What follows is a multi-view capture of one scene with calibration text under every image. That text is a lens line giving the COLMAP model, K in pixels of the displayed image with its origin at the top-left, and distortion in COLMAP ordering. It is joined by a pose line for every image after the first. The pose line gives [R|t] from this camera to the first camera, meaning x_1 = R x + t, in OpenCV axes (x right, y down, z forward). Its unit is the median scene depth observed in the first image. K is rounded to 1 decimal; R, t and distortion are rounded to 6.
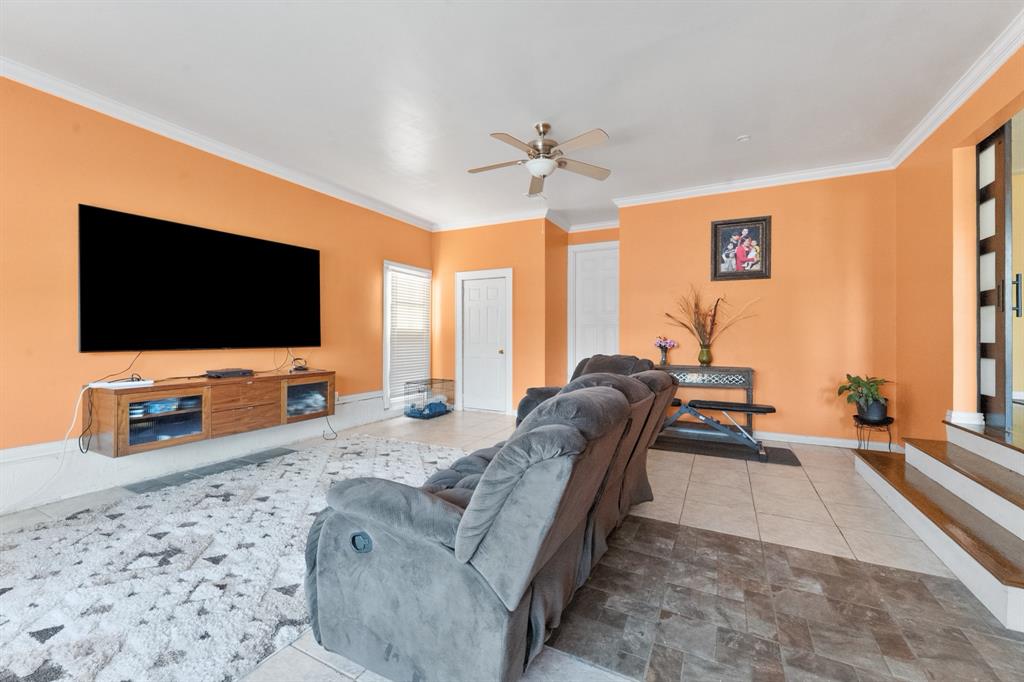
lens RADIAL K [[419.6, 0, 516.4], [0, 419.6, 347.4], [0, 0, 1]] dist [-0.007342, 0.000226]
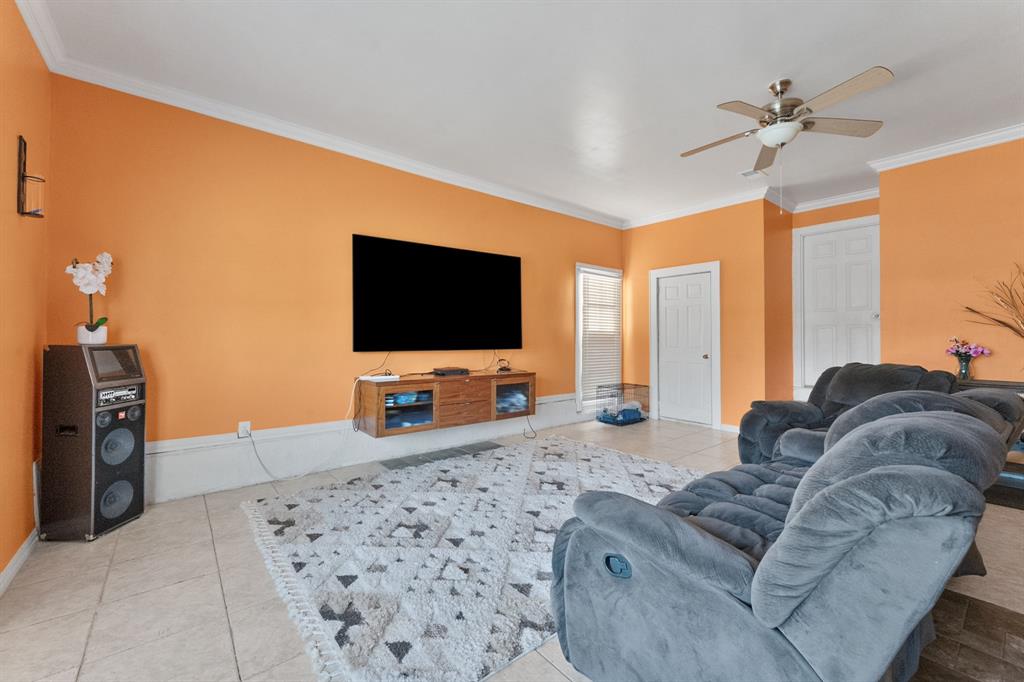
lens RADIAL K [[419.6, 0, 498.4], [0, 419.6, 349.7], [0, 0, 1]] dist [-0.007342, 0.000226]
pose [[0.907995, 0.012324, -0.418799, -0.118911], [-0.012192, 0.999921, 0.002992, -0.002178], [0.418803, 0.002390, 0.908074, 0.031440]]
